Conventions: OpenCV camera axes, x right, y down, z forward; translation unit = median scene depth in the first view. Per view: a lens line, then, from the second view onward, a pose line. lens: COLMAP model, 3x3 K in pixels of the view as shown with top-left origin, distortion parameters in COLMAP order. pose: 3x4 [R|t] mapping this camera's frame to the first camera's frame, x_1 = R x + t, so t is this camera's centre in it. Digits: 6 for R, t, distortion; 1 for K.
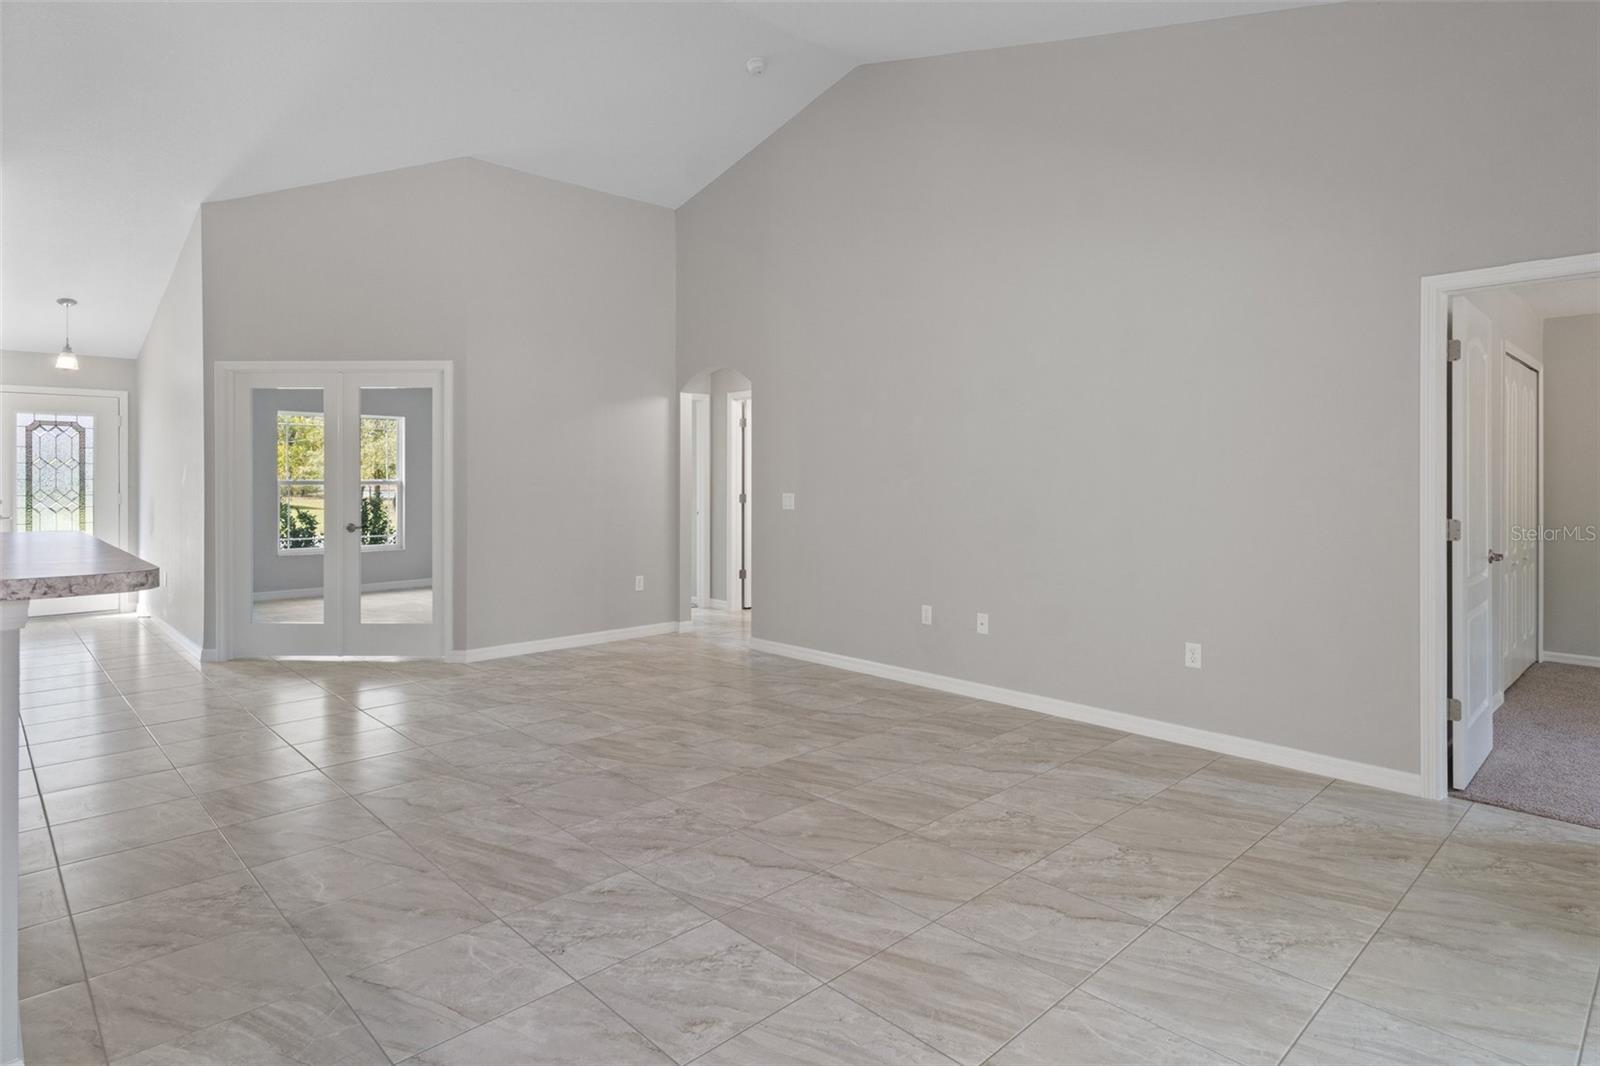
lens RADIAL K [[858.3, 0, 758.6], [0, 858.3, 476.3], [0, 0, 1]] dist [0.014798, -0.004954]
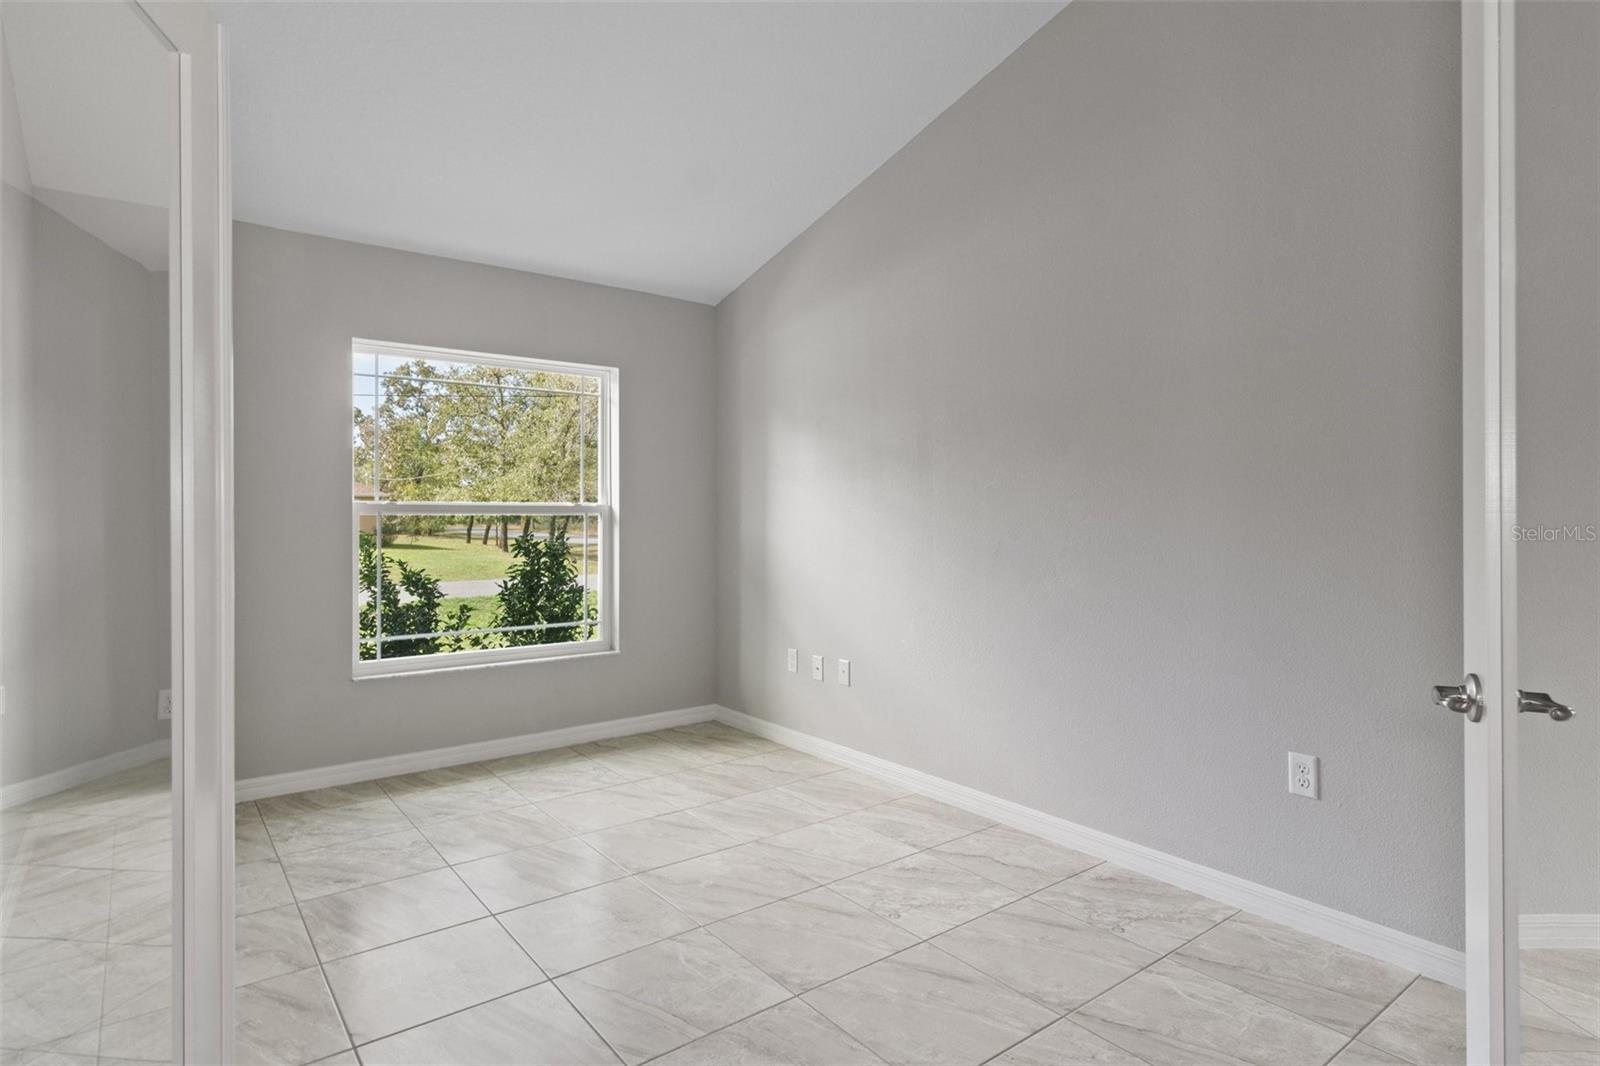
lens RADIAL K [[858.3, 0, 786.8], [0, 858.3, 523.7], [0, 0, 1]] dist [0.014798, -0.004954]
pose [[0.995562, -0.000716, -0.094107, -0.274038], [0.001580, 0.999957, 0.009113, 0.010563], [0.094097, -0.009221, 0.995520, 0.538069]]
